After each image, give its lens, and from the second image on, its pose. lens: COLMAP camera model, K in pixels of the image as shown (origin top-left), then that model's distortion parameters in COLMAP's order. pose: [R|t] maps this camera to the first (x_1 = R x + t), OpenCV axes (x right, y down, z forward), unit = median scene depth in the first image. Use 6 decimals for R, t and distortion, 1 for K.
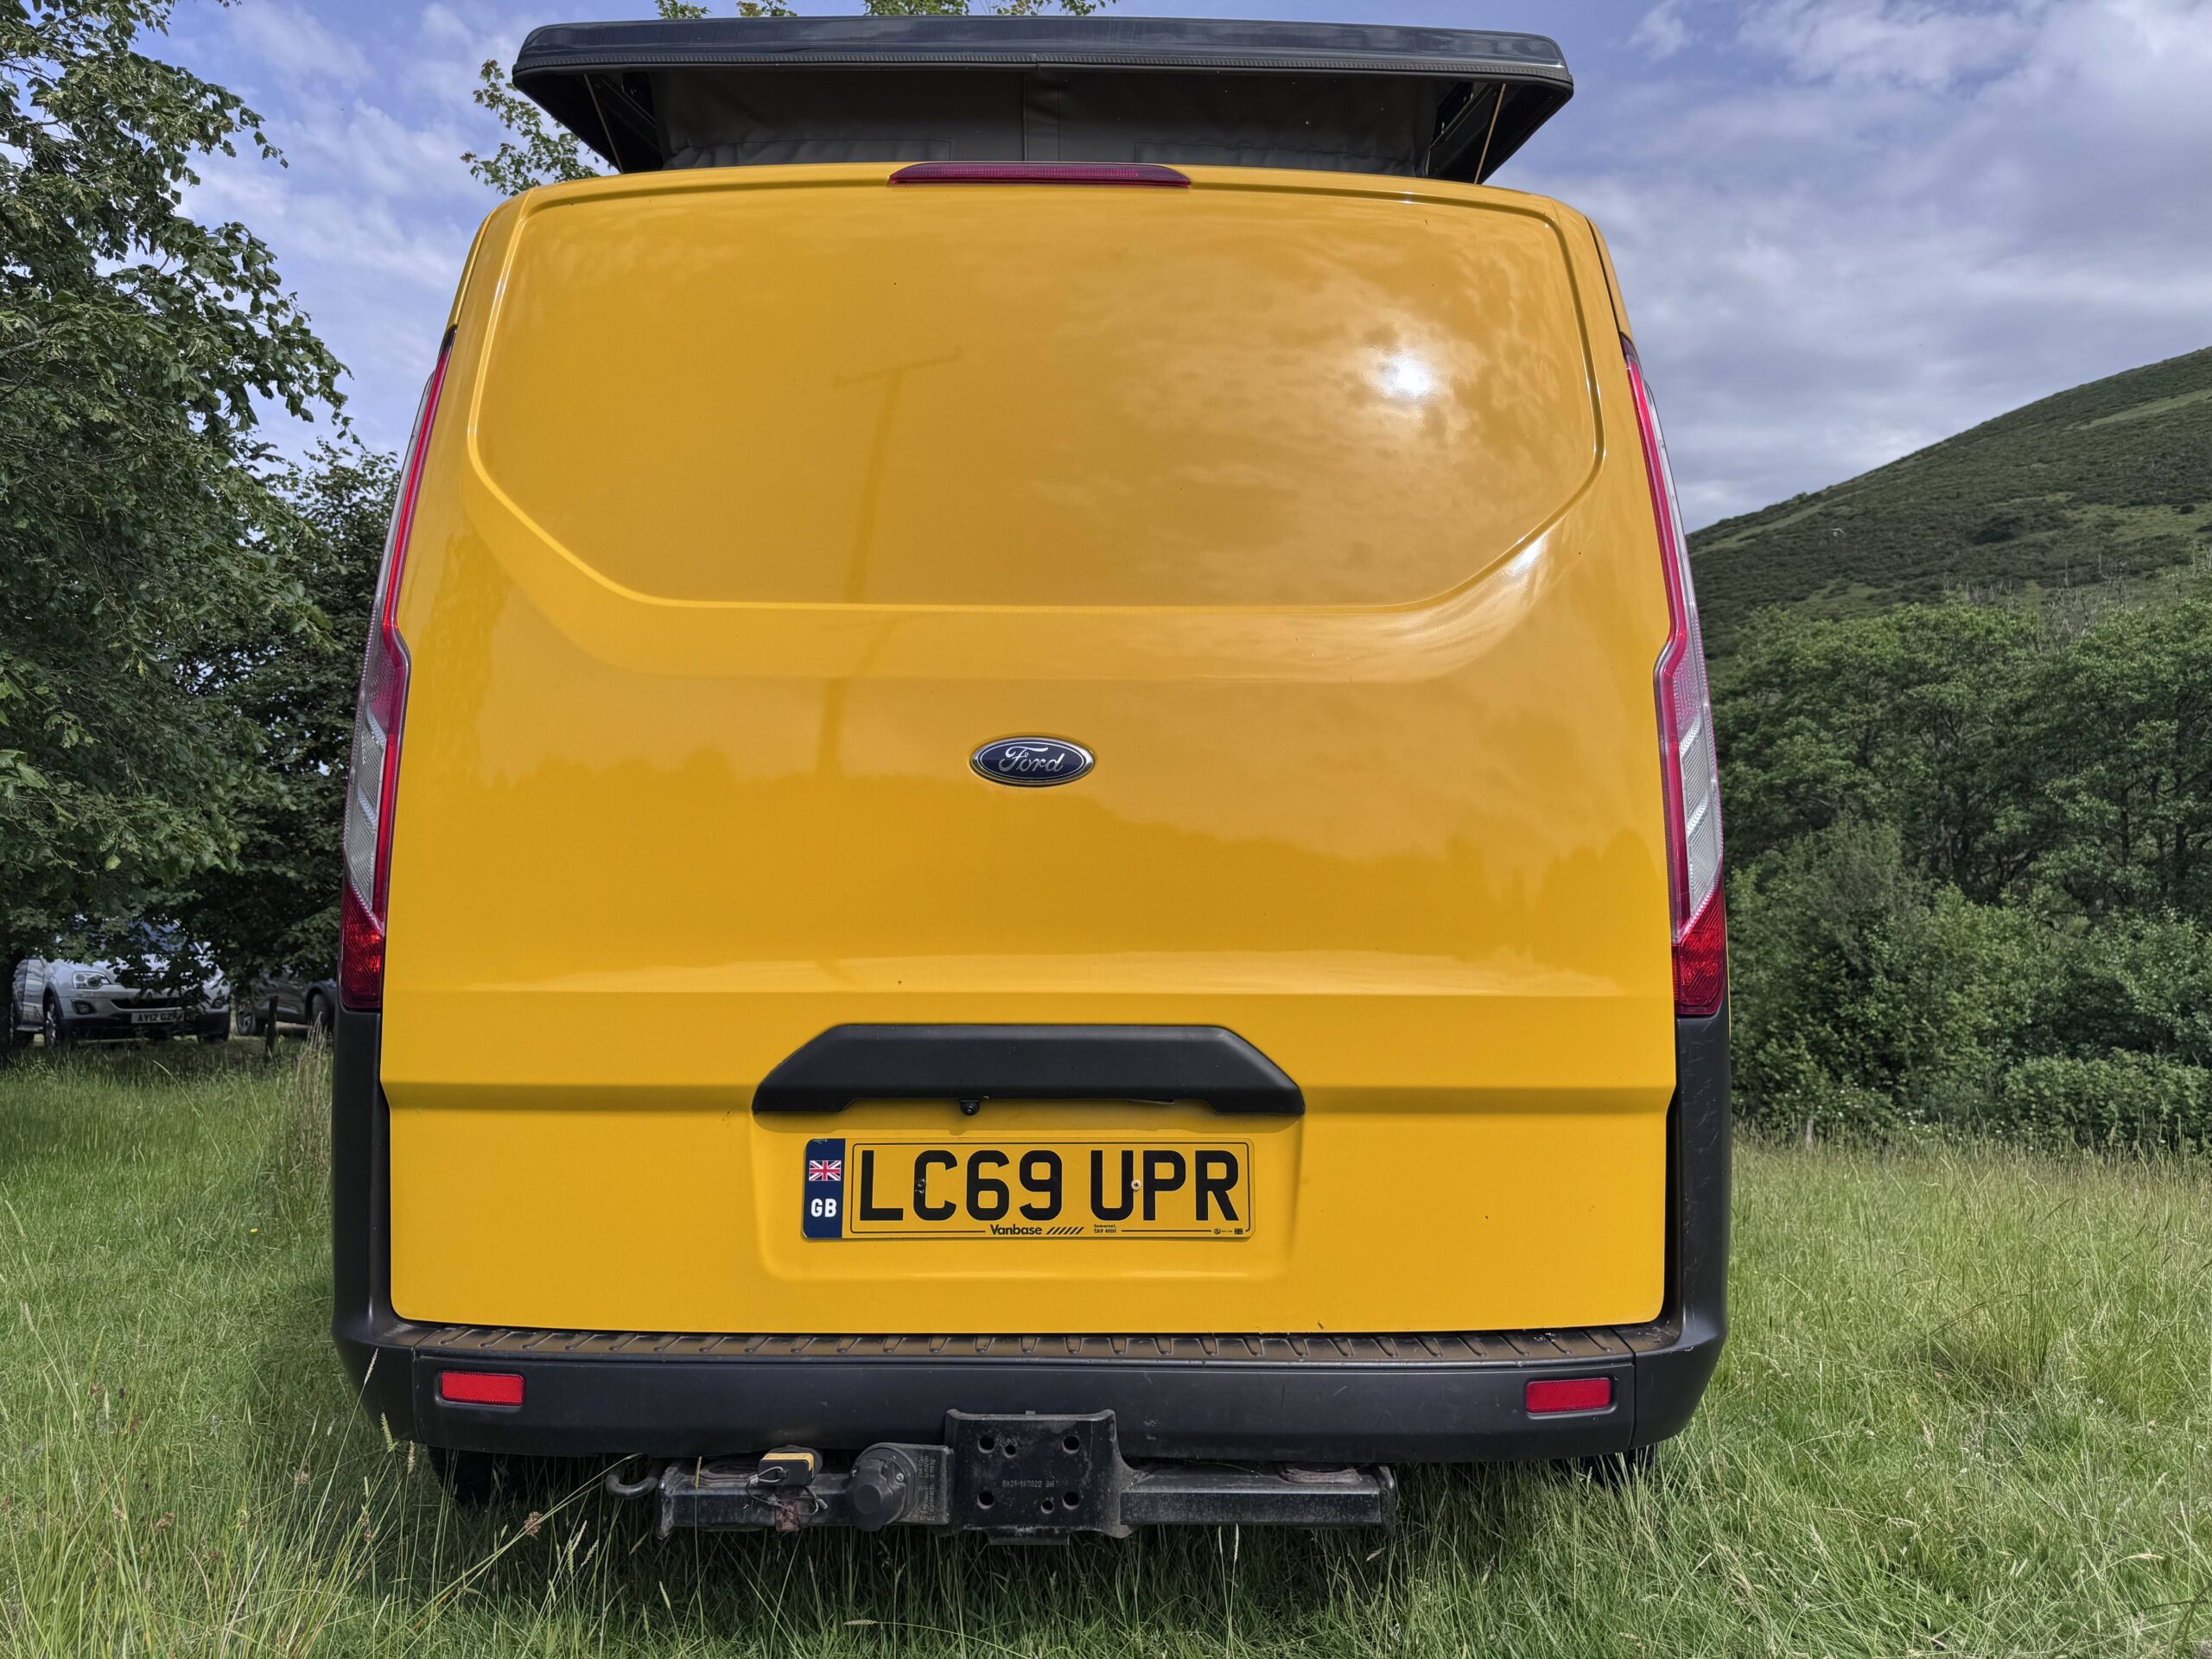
lens RADIAL K [[1560.5, 0, 1105.9], [0, 1560.5, 819.8], [0, 0, 1]] dist [0.035324, -0.052794]
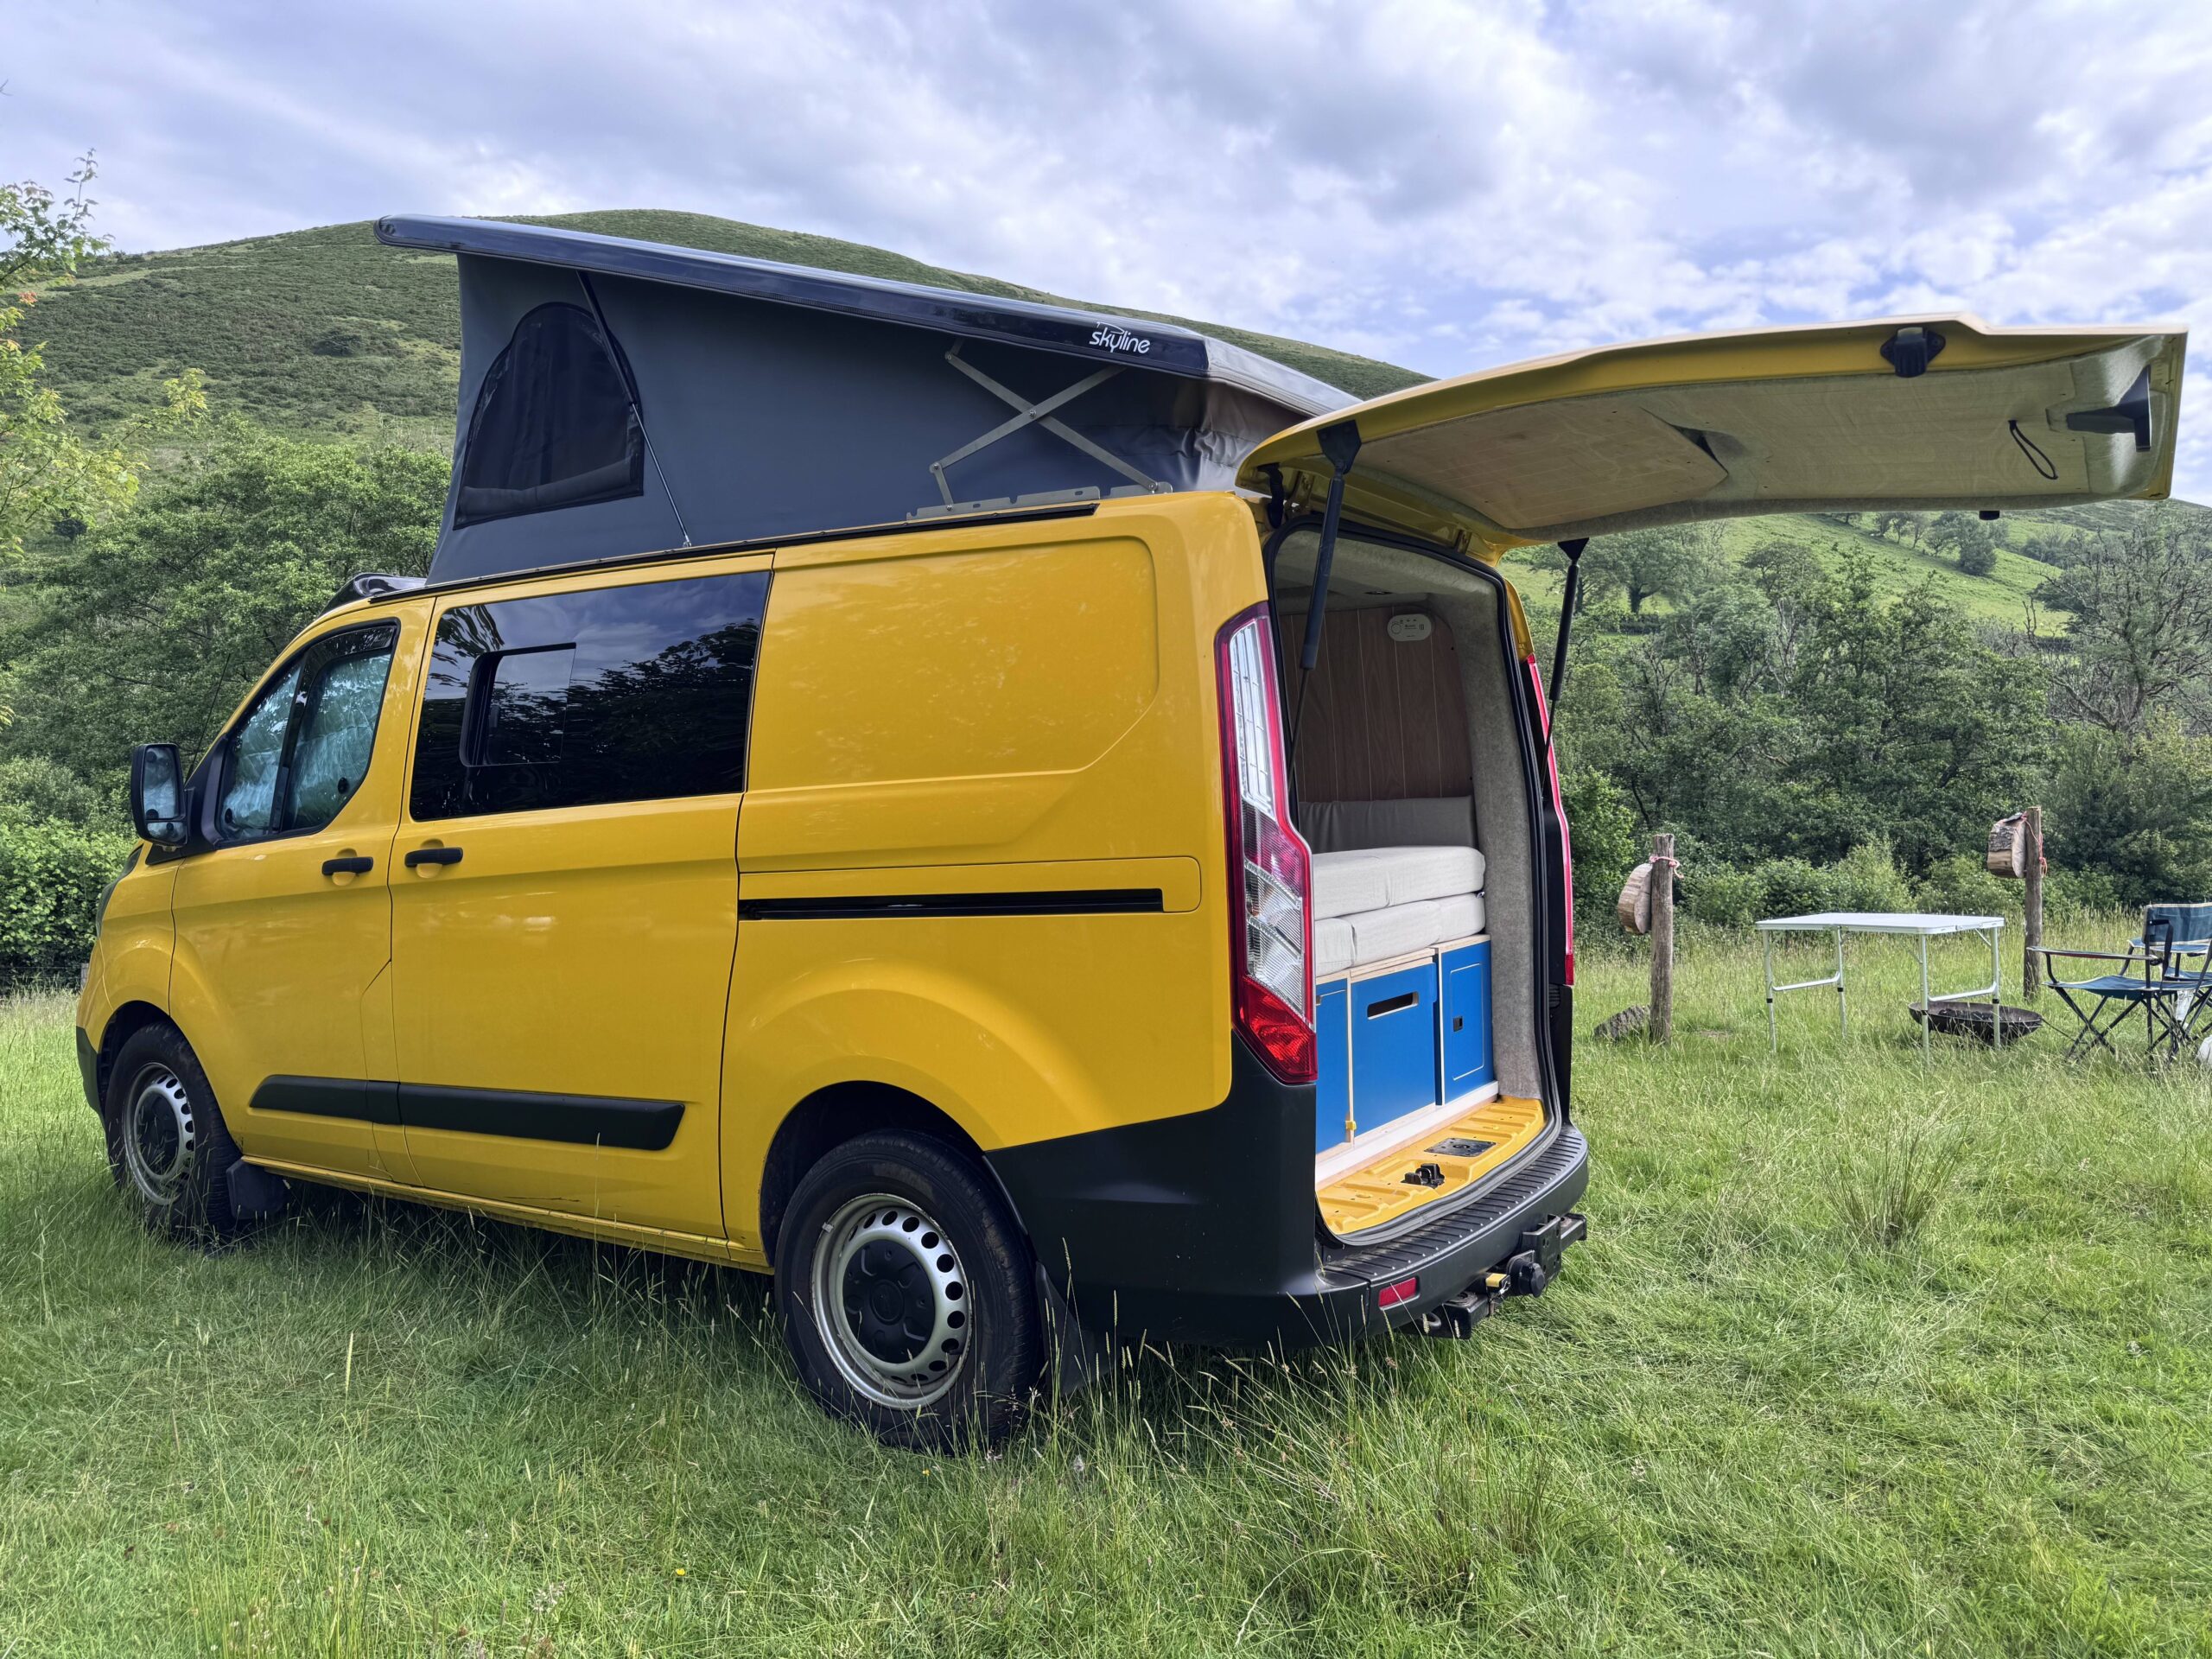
lens RADIAL K [[1560.5, 0, 1106.1], [0, 1560.5, 818.8], [0, 0, 1]] dist [0.035324, -0.052794]
pose [[0.545629, -0.030136, 0.837485, -0.165252], [-0.074523, 0.993649, 0.084308, -0.022064], [-0.834707, -0.108413, 0.539918, 0.034876]]
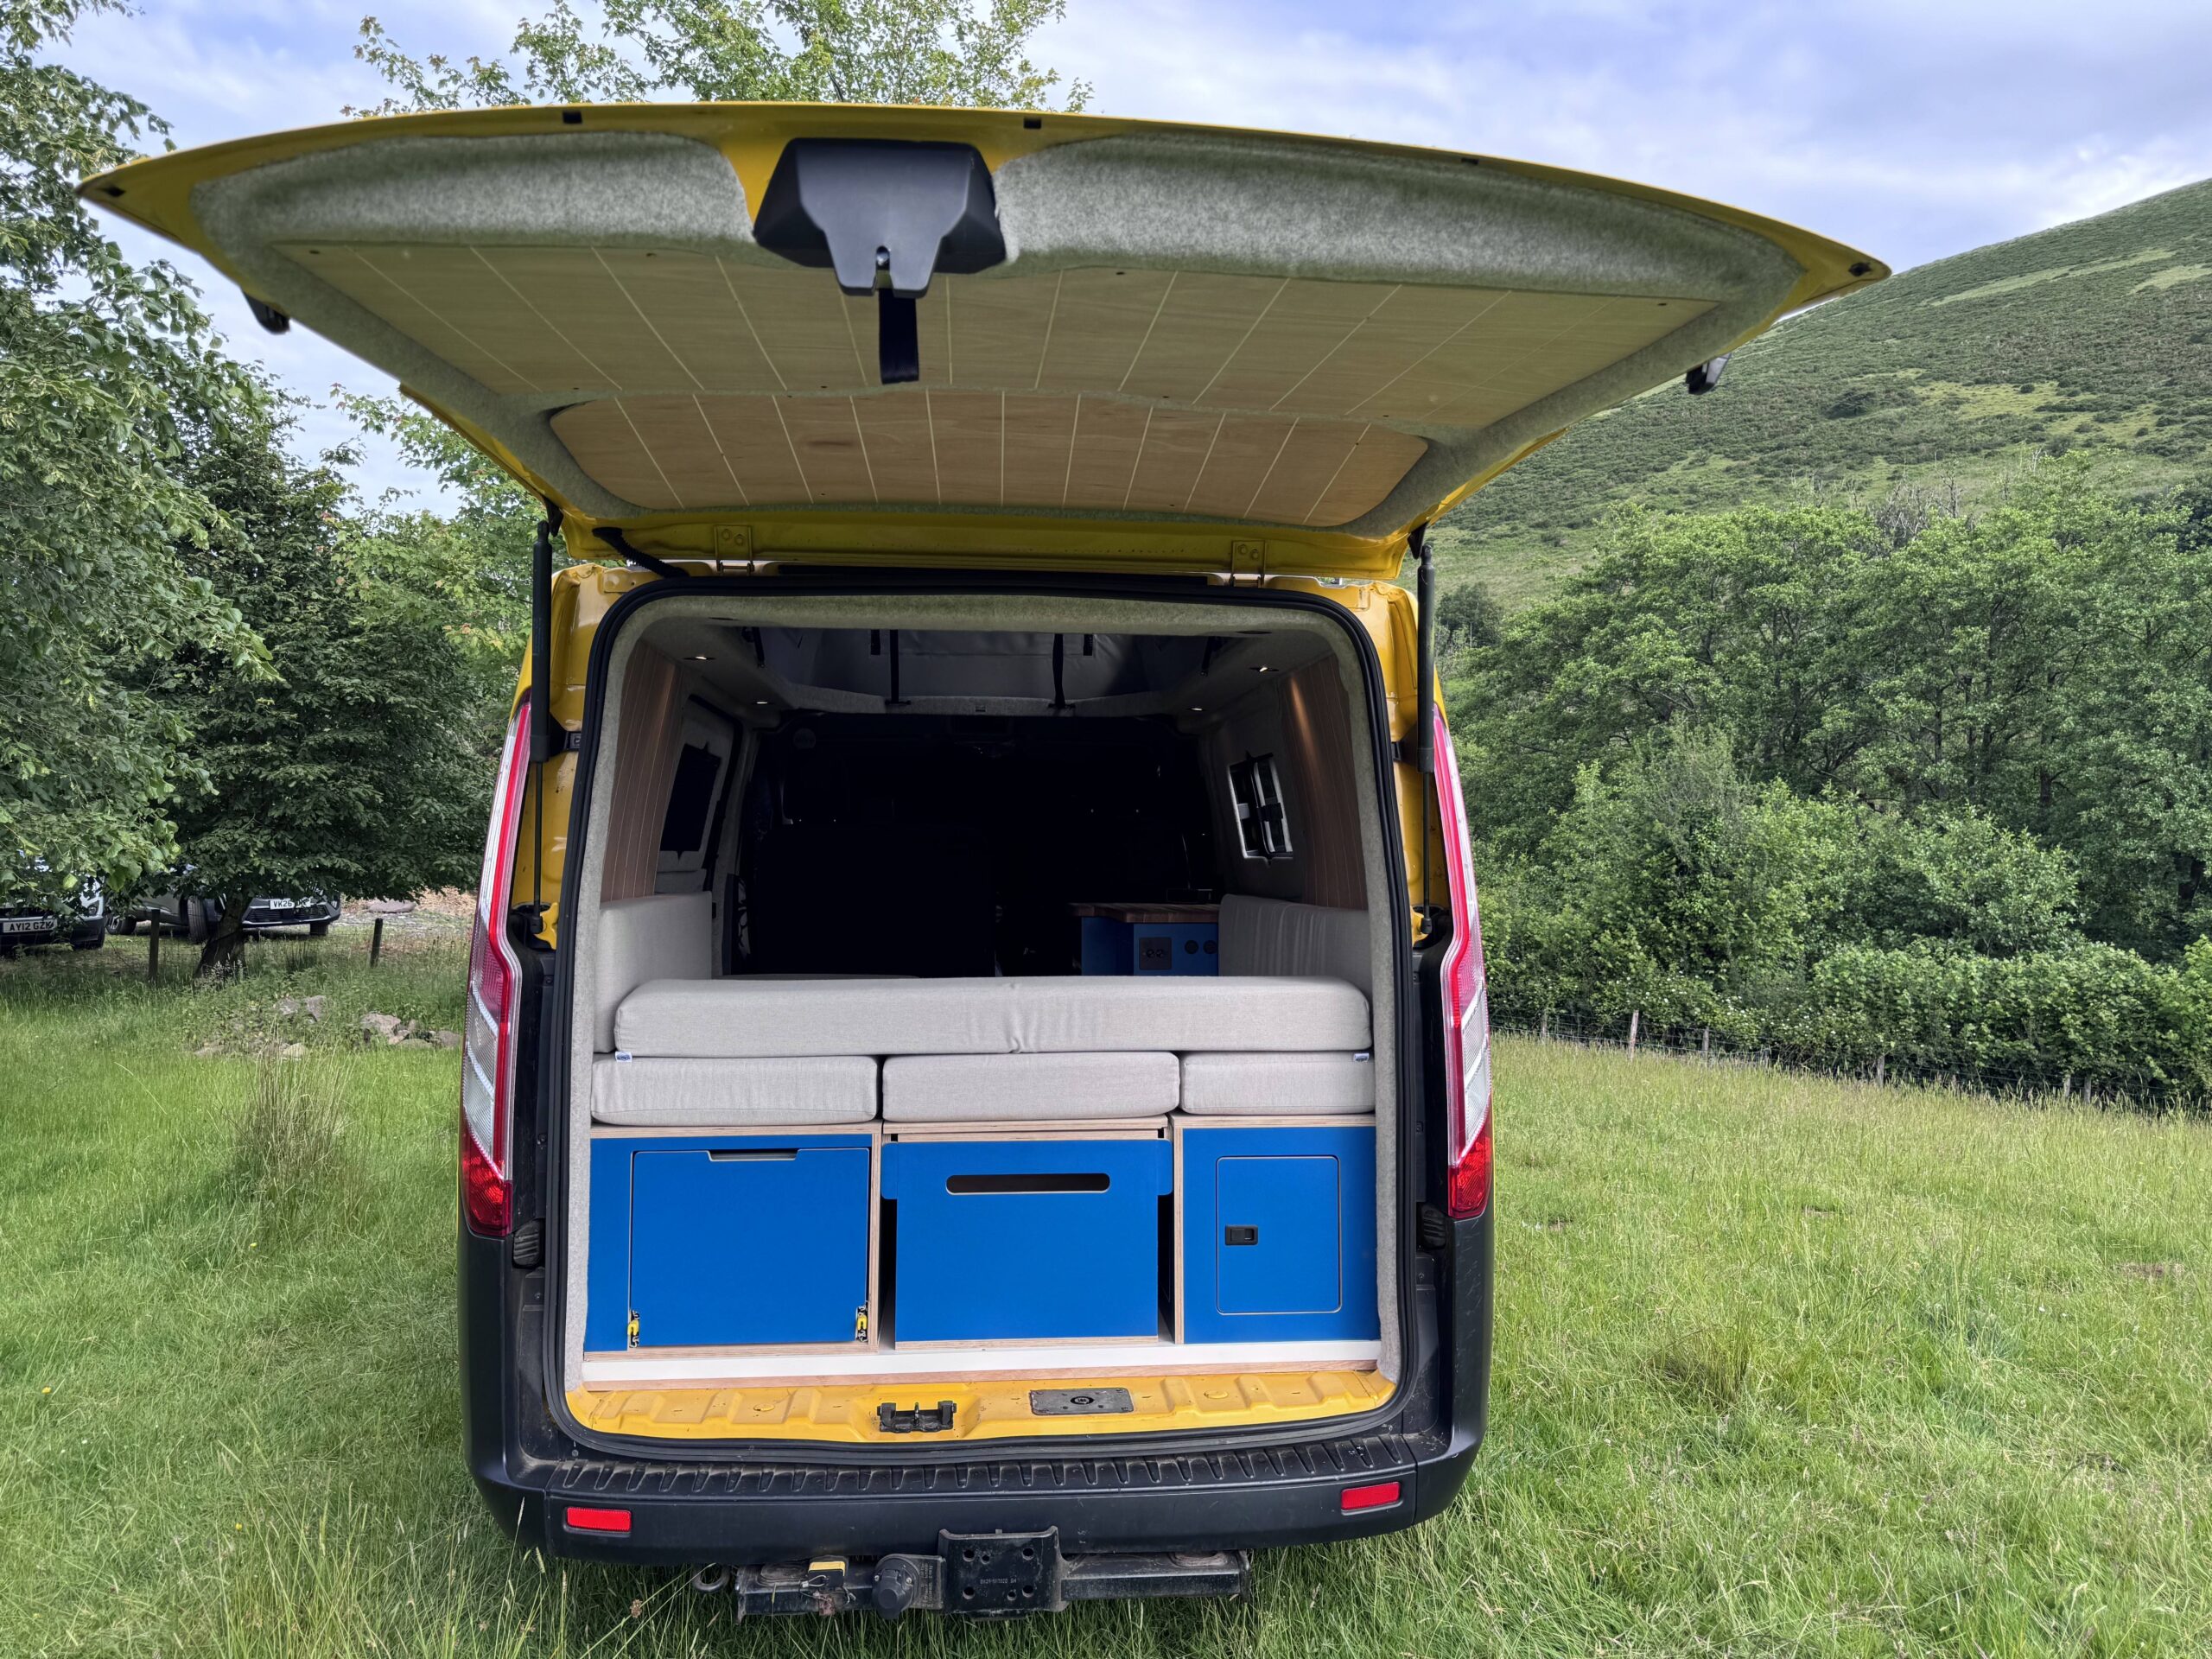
lens RADIAL K [[1560.5, 0, 1105.5], [0, 1560.5, 817.7], [0, 0, 1]] dist [0.035324, -0.052794]
pose [[0.996633, 0.002064, 0.081961, -0.005631], [-0.009466, 0.995894, 0.090028, -0.032224], [-0.081439, -0.090501, 0.992561, -0.029883]]
